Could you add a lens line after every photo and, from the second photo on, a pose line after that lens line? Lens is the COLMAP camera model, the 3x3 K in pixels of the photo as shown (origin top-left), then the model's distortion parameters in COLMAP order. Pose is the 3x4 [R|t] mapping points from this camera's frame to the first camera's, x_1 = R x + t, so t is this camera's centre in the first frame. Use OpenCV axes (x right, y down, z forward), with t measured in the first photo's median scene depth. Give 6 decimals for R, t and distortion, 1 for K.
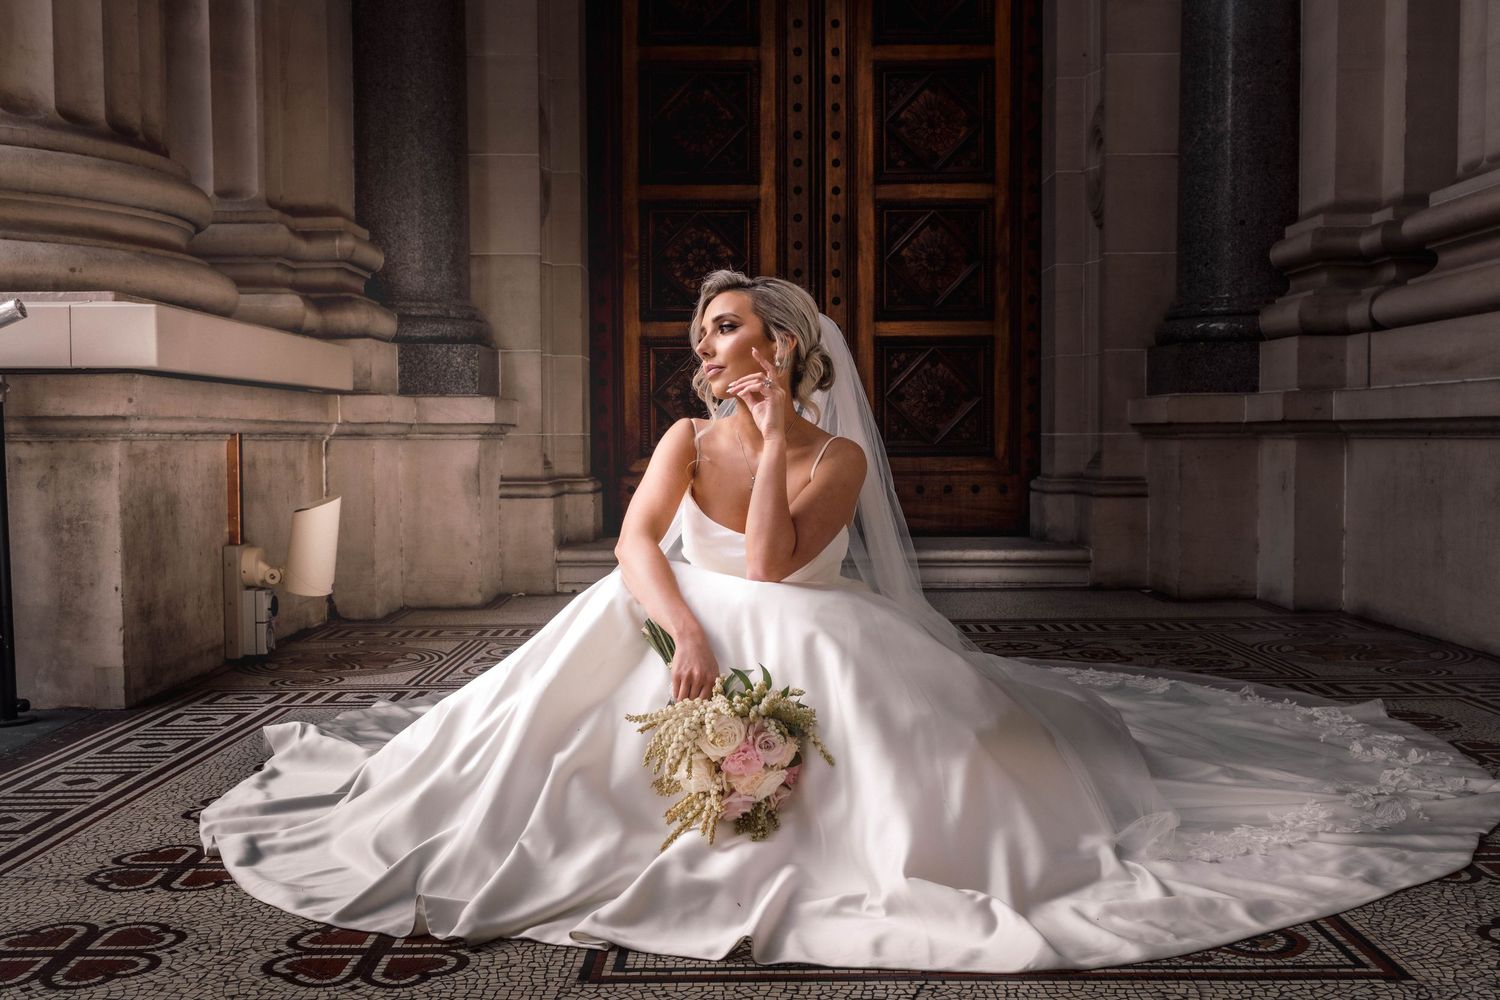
lens RADIAL K [[1512.6, 0, 750.0], [0, 1512.6, 516.5], [0, 0, 1]] dist [0.004799, -0.009502]
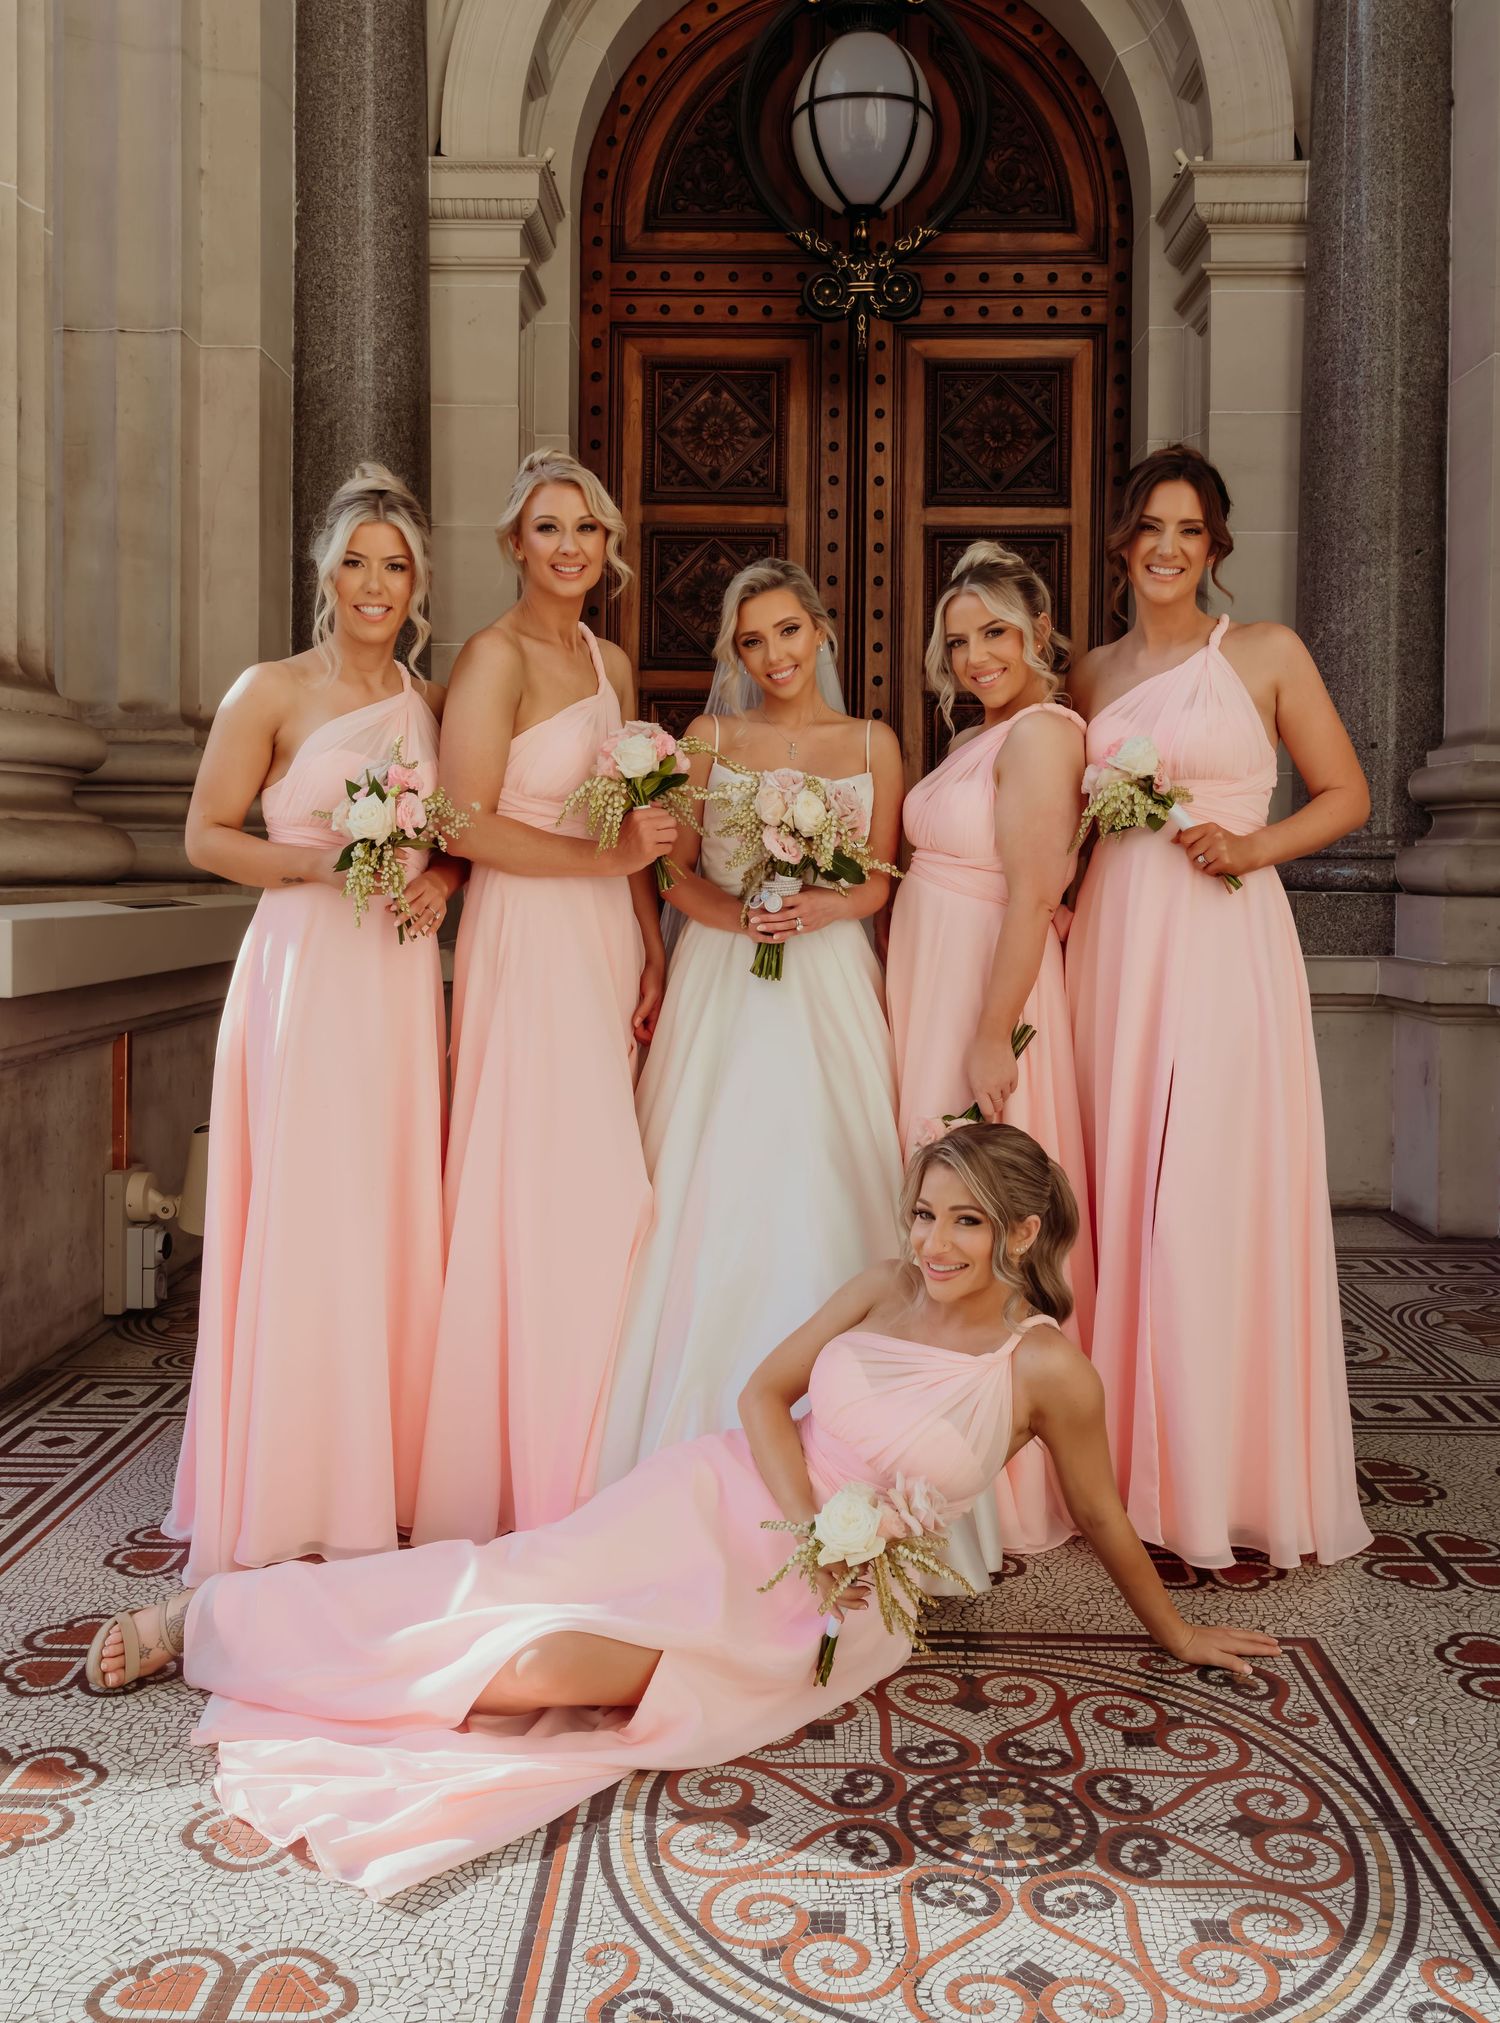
lens RADIAL K [[1763.7, 0, 753.4], [0, 1763.7, 900.0], [0, 0, 1]] dist [0.004962, -0.006103]
pose [[0.999783, 0.013882, -0.015503, 0.005790], [-0.014380, 0.999369, -0.032466, -0.064063], [0.015042, 0.032682, 0.999353, 0.040537]]
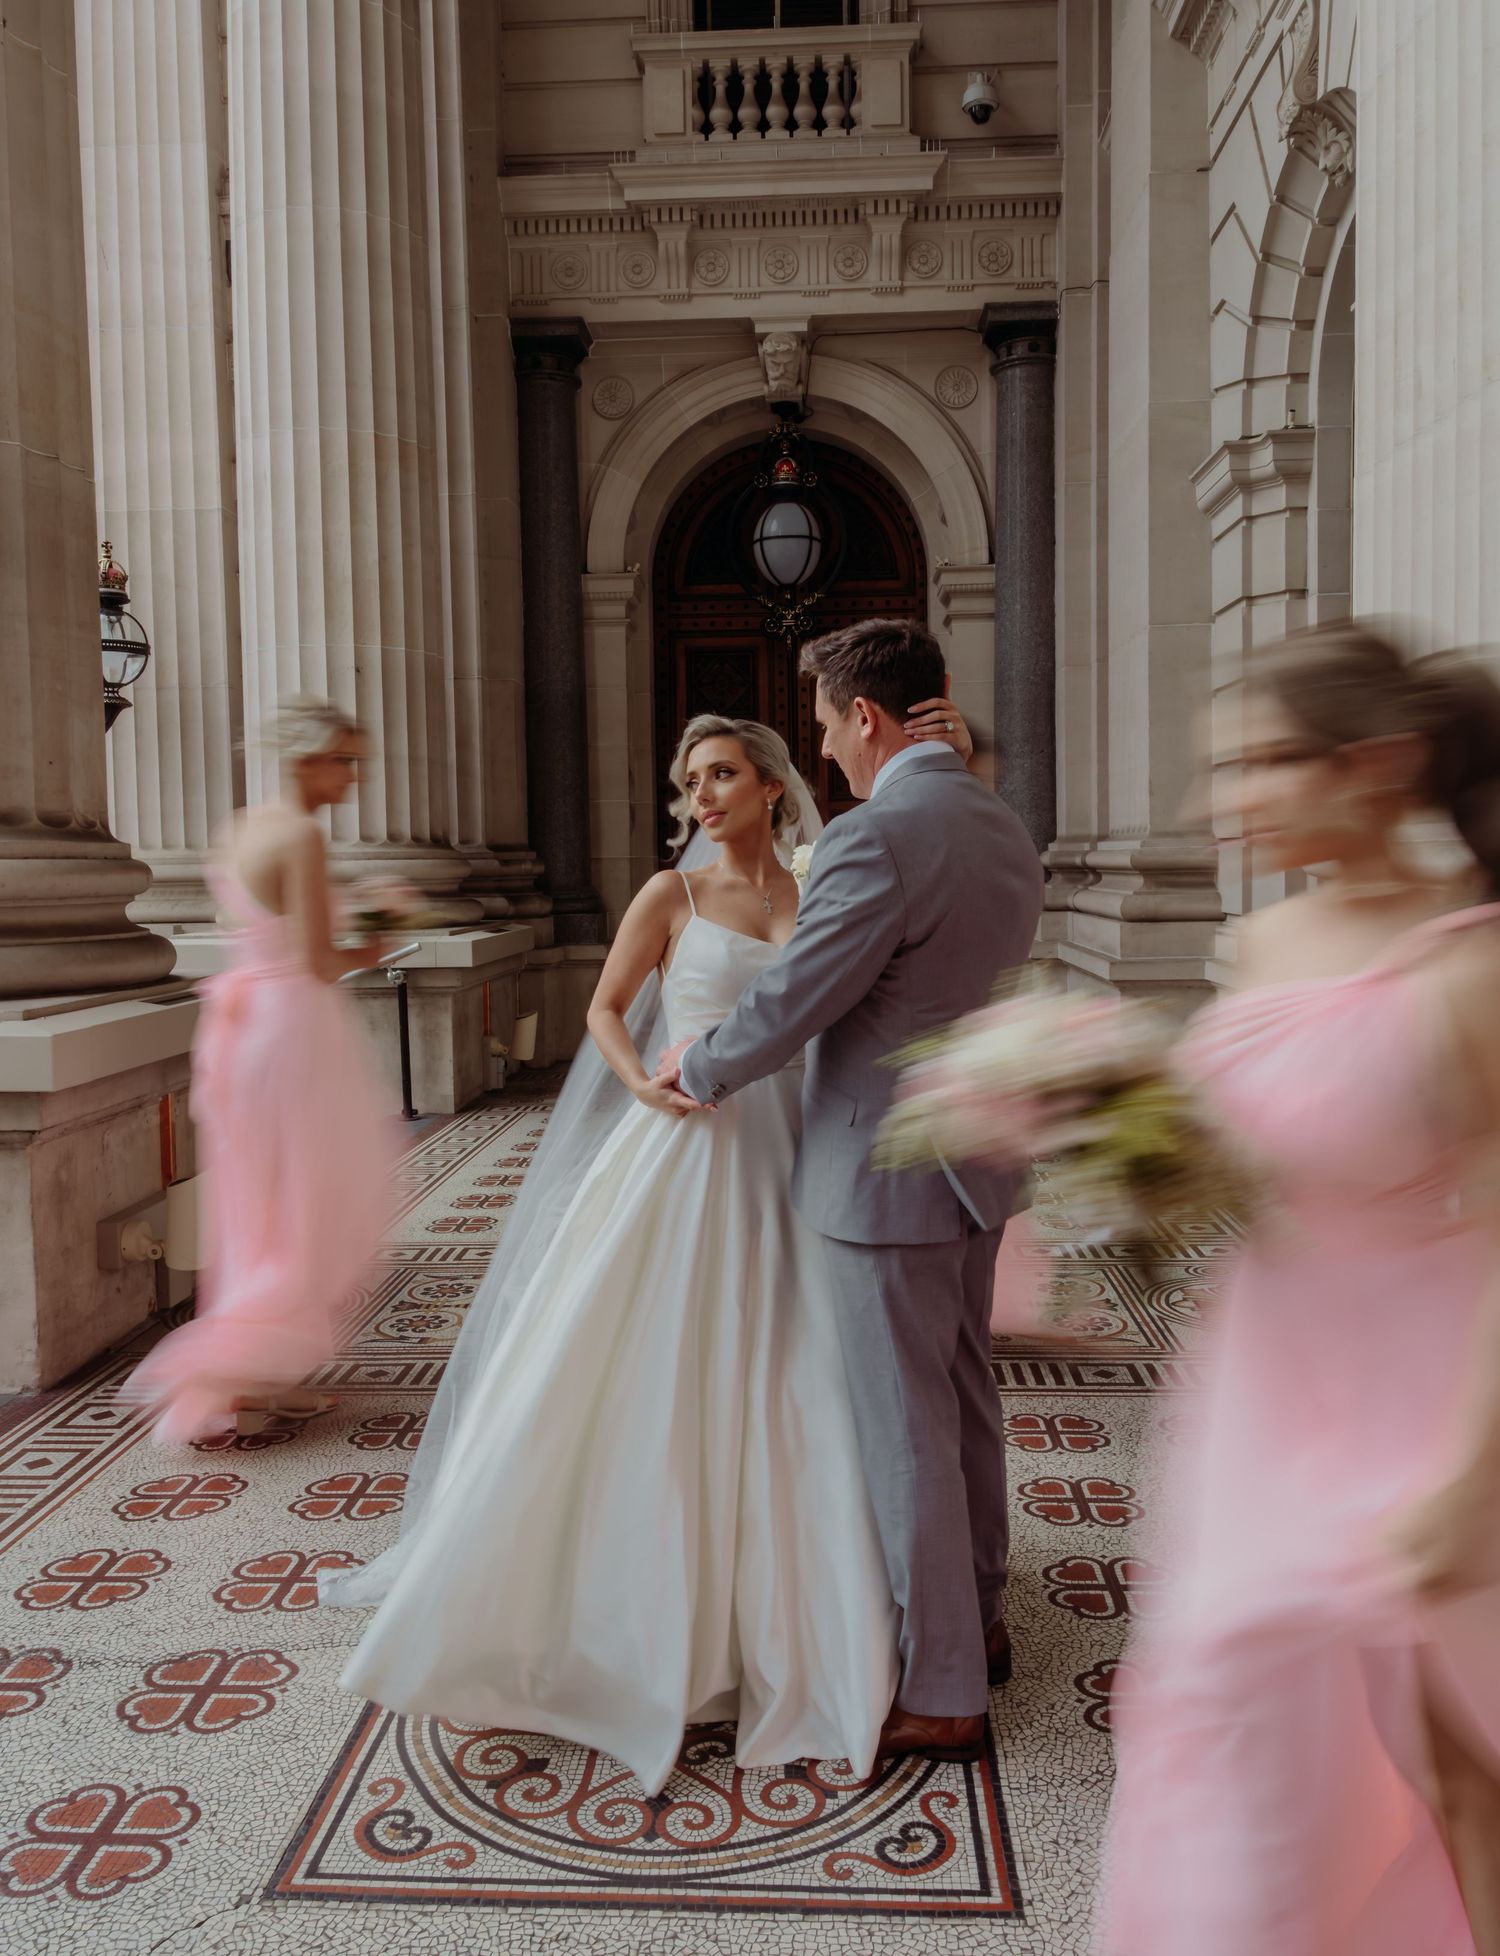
lens RADIAL K [[1510.0, 0, 749.1], [0, 1510.0, 934.5], [0, 0, 1]] dist [0.008724, -0.017744]
pose [[0.998594, -0.009832, -0.052087, 0.080646], [0.009727, 0.999950, -0.002277, -0.071268], [0.052107, 0.001768, 0.998640, -0.668817]]
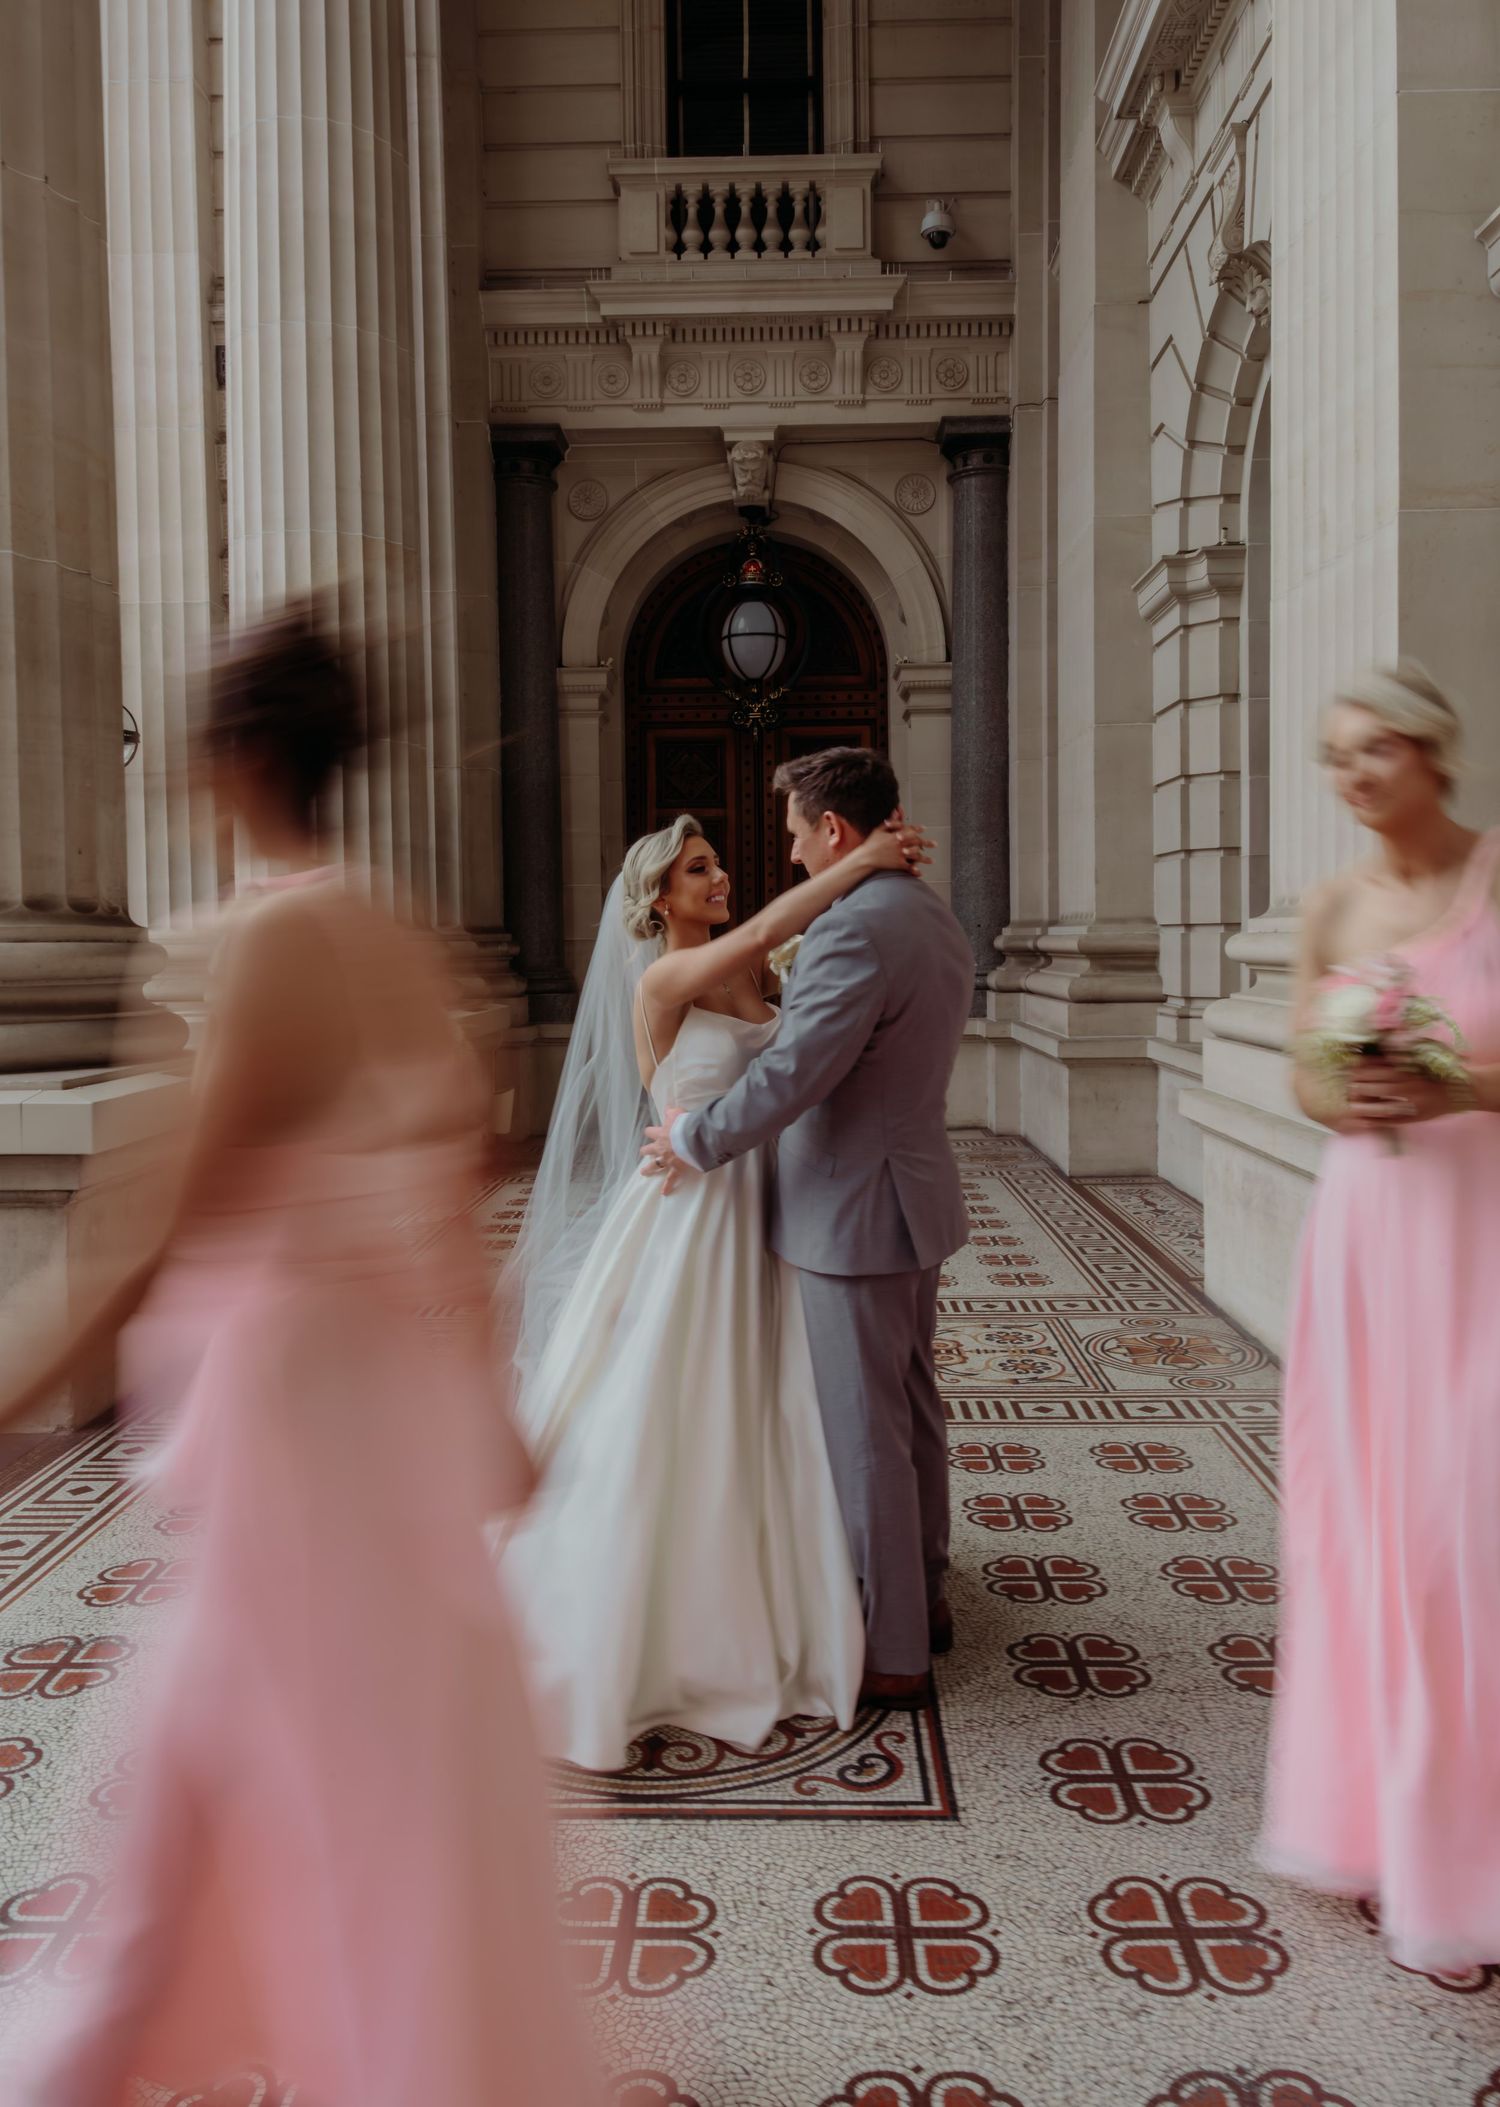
lens RADIAL K [[1509.7, 0, 754.8], [0, 1509.7, 988.7], [0, 0, 1]] dist [0.000317, -0.005338]
pose [[0.999701, -0.007527, -0.023274, 0.078378], [0.007078, 0.999788, -0.019322, -0.070484], [0.023414, 0.019152, 0.999542, -0.732705]]
